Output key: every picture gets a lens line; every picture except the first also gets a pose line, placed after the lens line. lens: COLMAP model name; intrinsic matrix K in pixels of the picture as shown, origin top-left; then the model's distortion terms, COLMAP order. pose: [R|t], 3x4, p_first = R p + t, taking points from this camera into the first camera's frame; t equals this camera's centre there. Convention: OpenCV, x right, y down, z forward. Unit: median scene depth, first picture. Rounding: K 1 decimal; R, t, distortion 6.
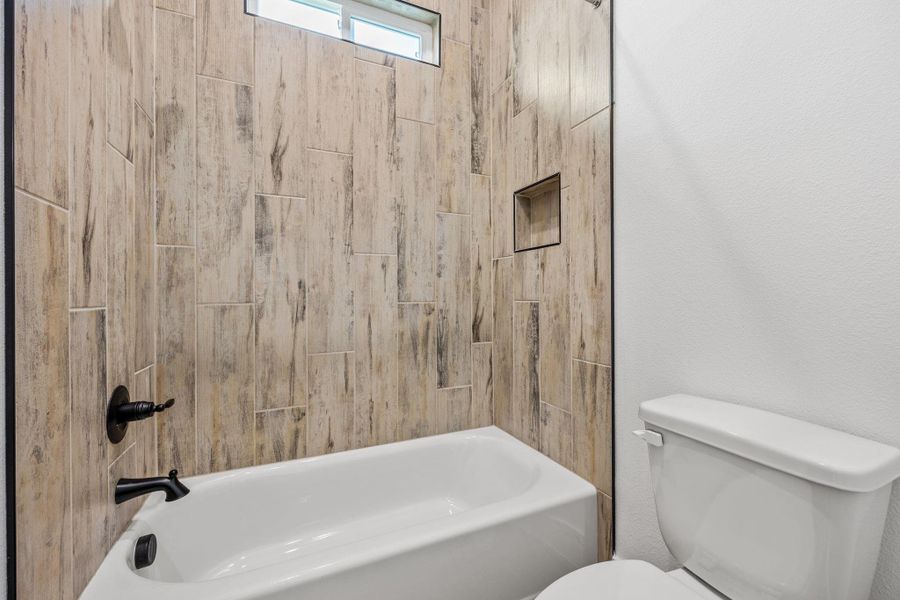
lens RADIAL K [[364.3, 0, 450.0], [0, 364.3, 300.0], [0, 0, 1]] dist [-0.000321, -0.000029]
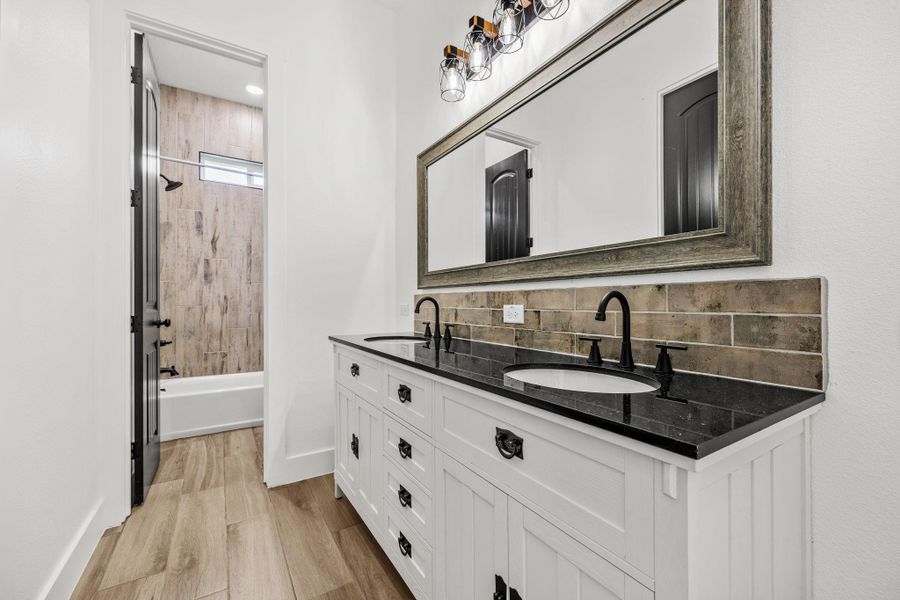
lens RADIAL K [[366.4, 0, 450.5], [0, 366.4, 306.0], [0, 0, 1]] dist [0.000811, 0.000085]
pose [[0.991324, 0.003288, 0.131401, 0.698906], [-0.002832, 0.999989, -0.003659, 0.014628], [-0.131411, 0.003255, 0.991323, -1.483682]]
